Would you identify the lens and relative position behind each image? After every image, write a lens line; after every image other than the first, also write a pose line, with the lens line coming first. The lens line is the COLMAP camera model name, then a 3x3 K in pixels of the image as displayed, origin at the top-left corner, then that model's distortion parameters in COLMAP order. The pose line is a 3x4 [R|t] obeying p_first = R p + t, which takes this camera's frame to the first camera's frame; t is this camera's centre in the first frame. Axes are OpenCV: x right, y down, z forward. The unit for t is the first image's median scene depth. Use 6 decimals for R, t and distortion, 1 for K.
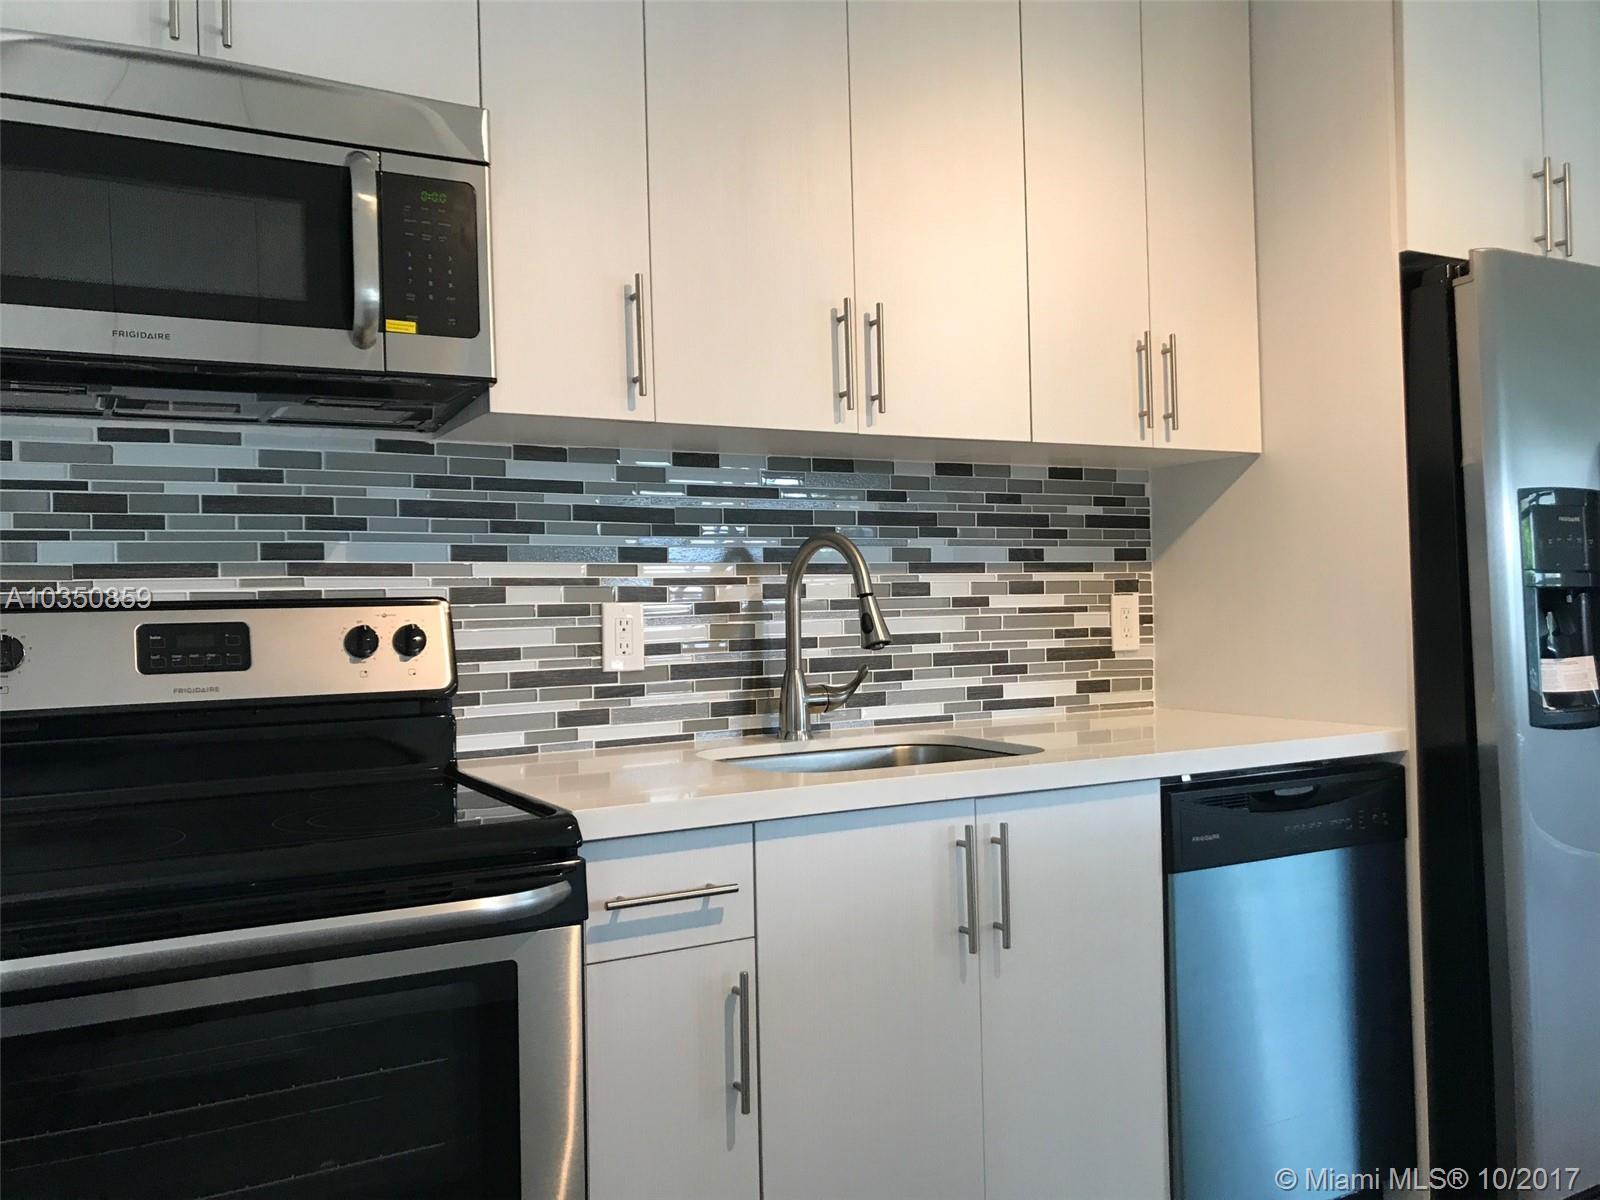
lens RADIAL K [[1320.8, 0, 799.1], [0, 1320.8, 595.7], [0, 0, 1]] dist [-0.033056, -0.006329]
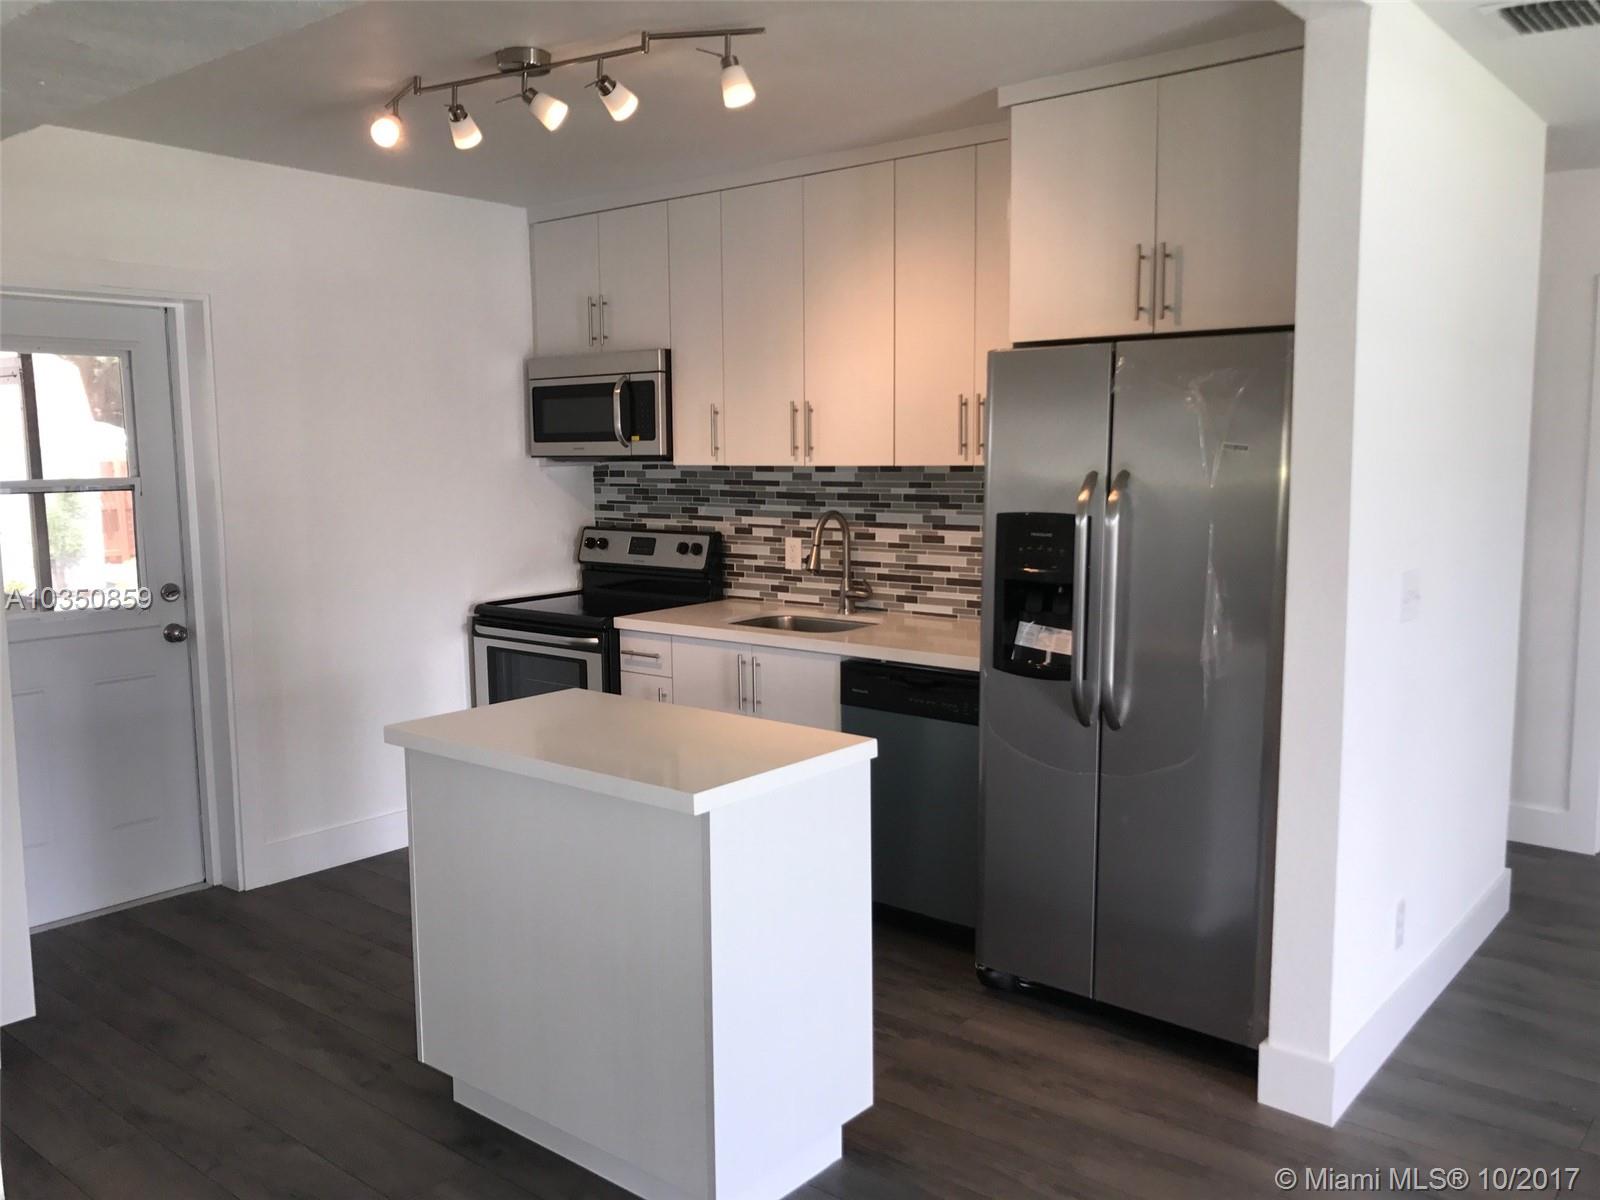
lens RADIAL K [[1320.8, 0, 797.3], [0, 1320.8, 606.3], [0, 0, 1]] dist [-0.033056, -0.006329]
pose [[0.347171, 0.106233, -0.931765, 1.874439], [-0.021147, 0.994197, 0.105472, -0.109539], [0.937563, -0.016913, 0.347403, 0.263885]]
